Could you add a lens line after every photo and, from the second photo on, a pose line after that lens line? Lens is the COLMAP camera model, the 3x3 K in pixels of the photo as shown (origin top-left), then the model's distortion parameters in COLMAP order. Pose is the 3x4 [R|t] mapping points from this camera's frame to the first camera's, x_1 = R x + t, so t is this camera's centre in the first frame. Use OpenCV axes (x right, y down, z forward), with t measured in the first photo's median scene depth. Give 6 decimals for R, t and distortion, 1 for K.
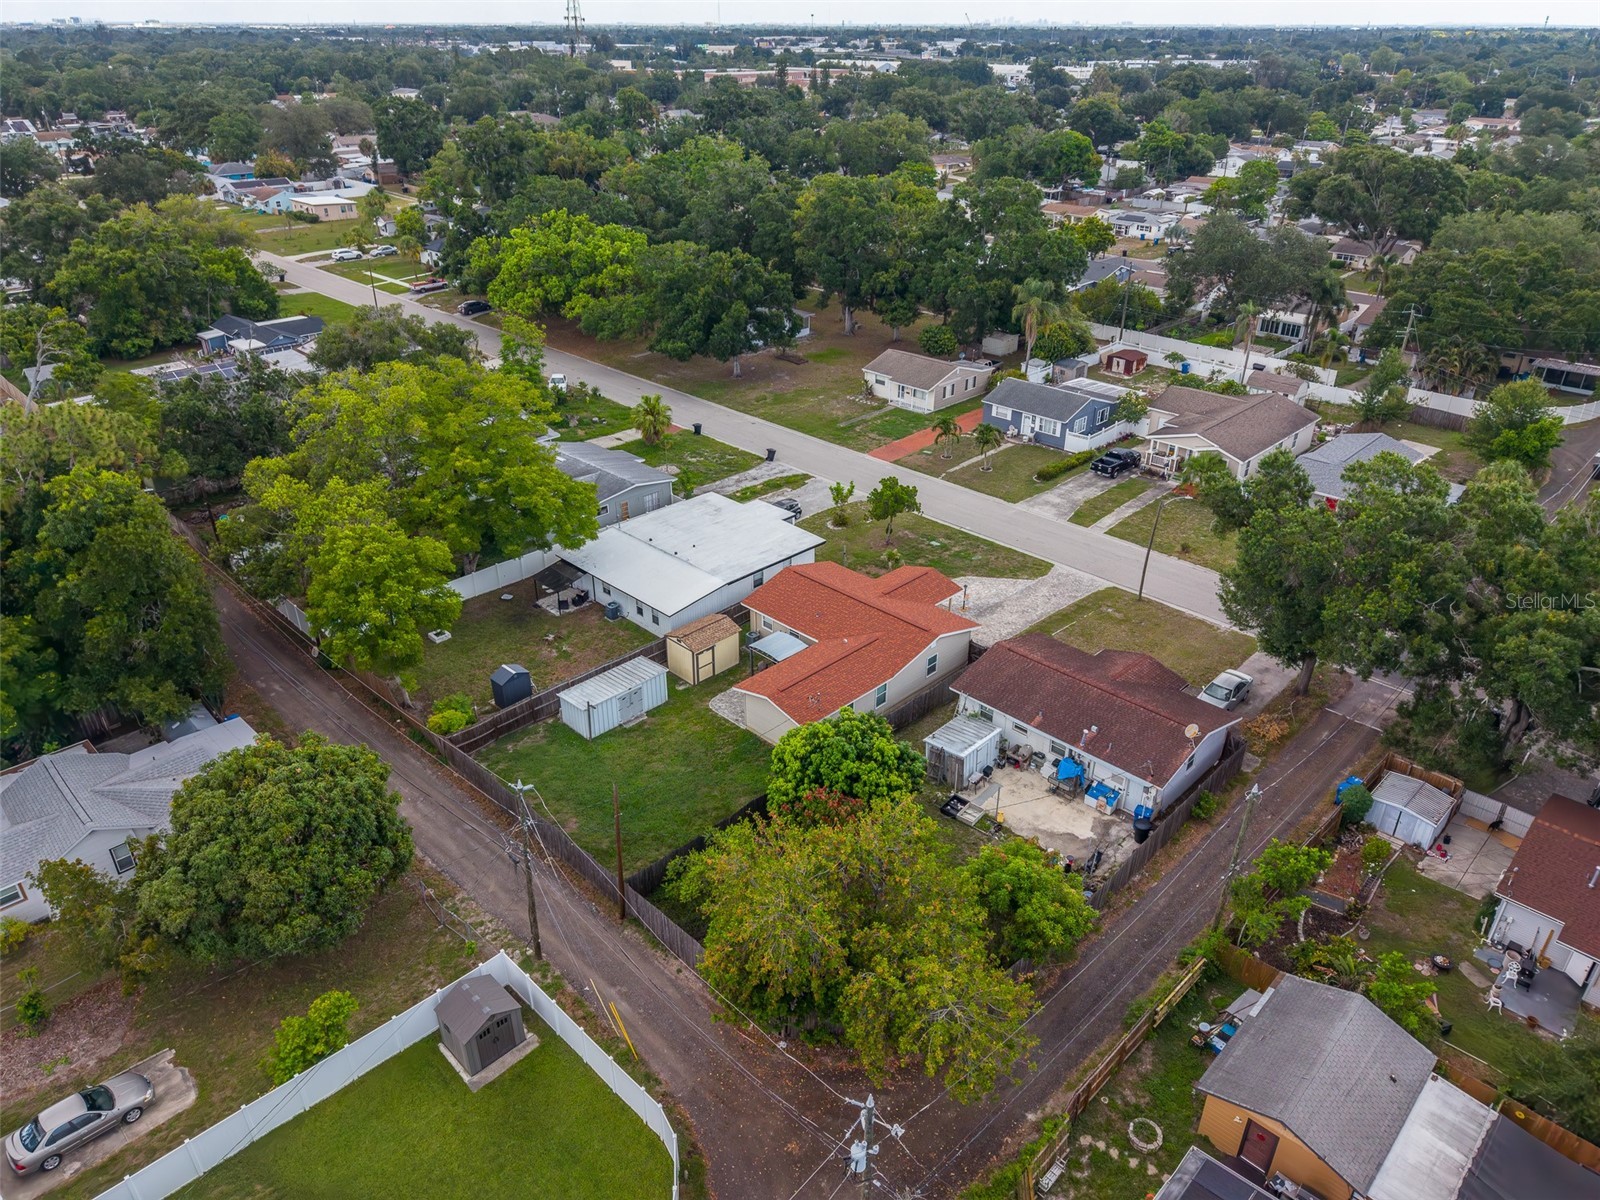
lens RADIAL K [[1039.7, 0, 791.4], [0, 1039.7, 645.4], [0, 0, 1]] dist [0.050206, -0.048275]
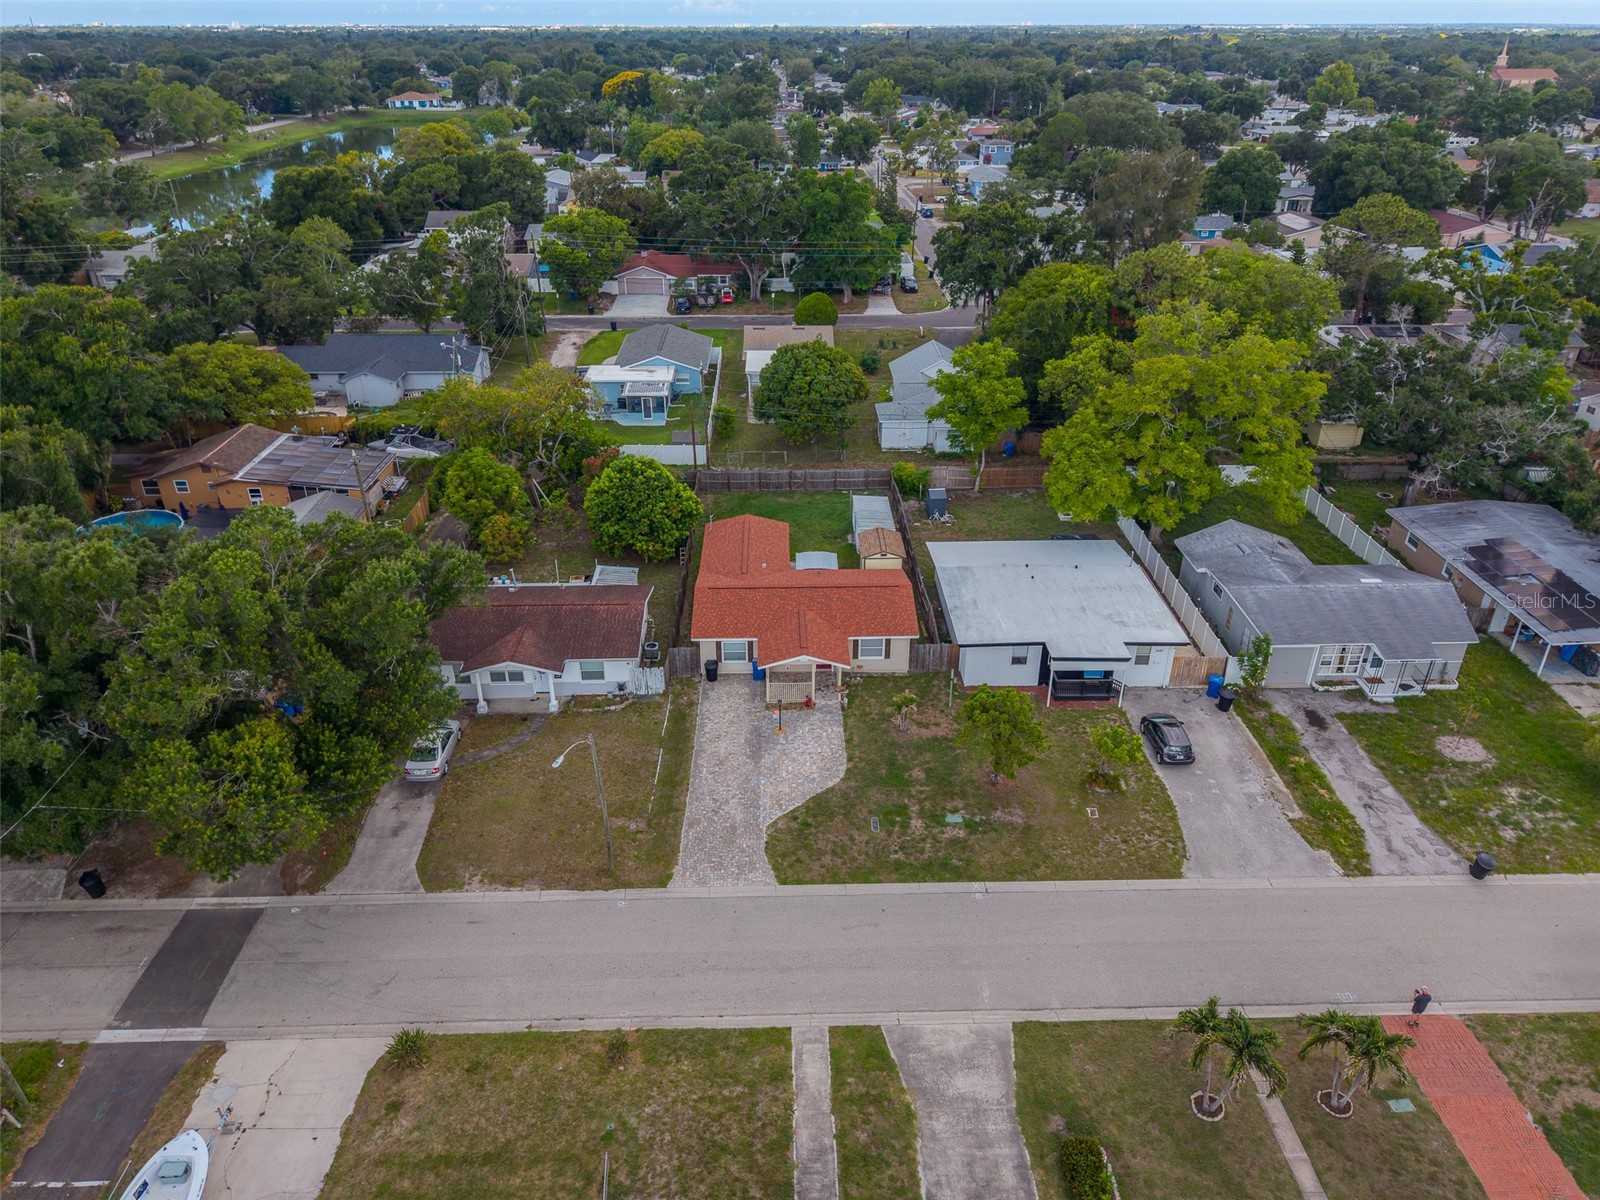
lens RADIAL K [[1071.9, 0, 802.8], [0, 1071.9, 598.6], [0, 0, 1]] dist [0.053031, -0.071271]
pose [[-0.687651, 0.341803, -0.640552, 0.471866], [-0.370245, 0.593831, 0.714341, -0.499243], [0.624543, 0.728379, -0.281797, 0.872282]]
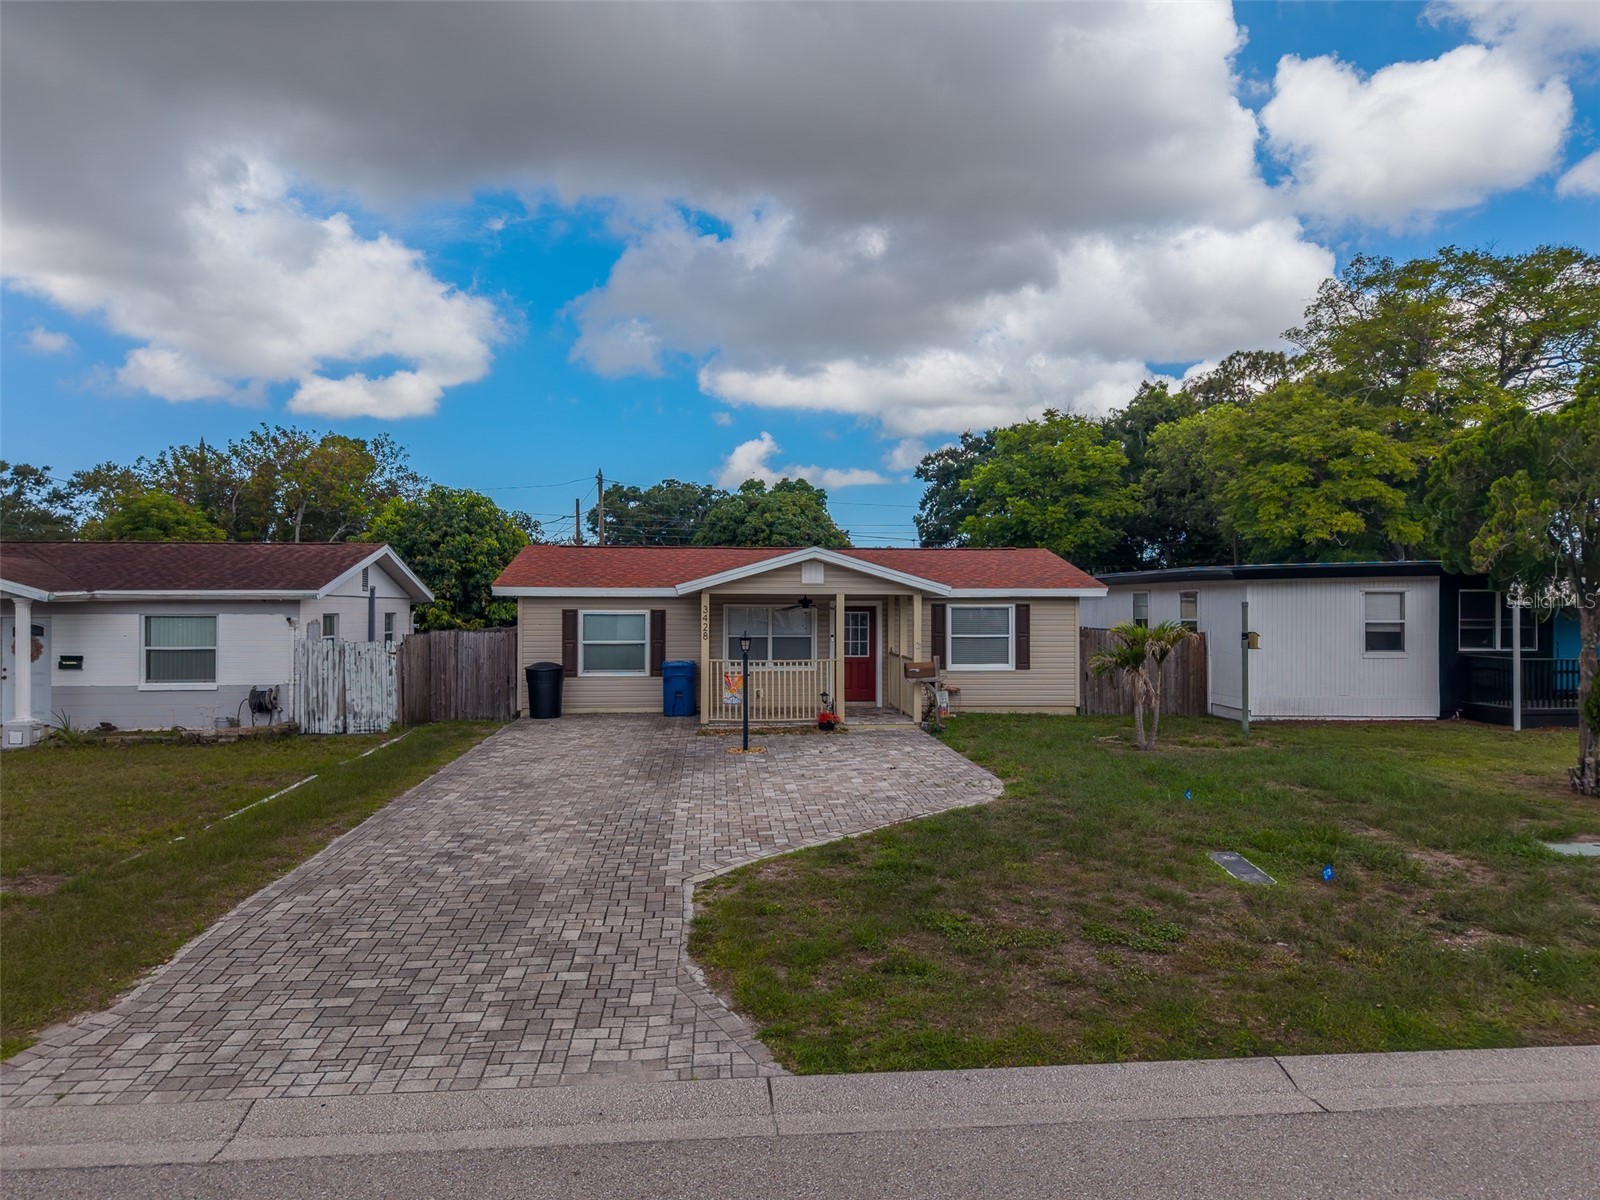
lens RADIAL K [[1091.0, 0, 796.3], [0, 1091.0, 614.6], [0, 0, 1]] dist [0.032892, -0.041717]
pose [[-0.643176, 0.004520, -0.765705, 0.258735], [-0.389387, 0.859101, 0.332148, -0.110074], [0.659319, 0.511786, -0.550793, 0.844643]]
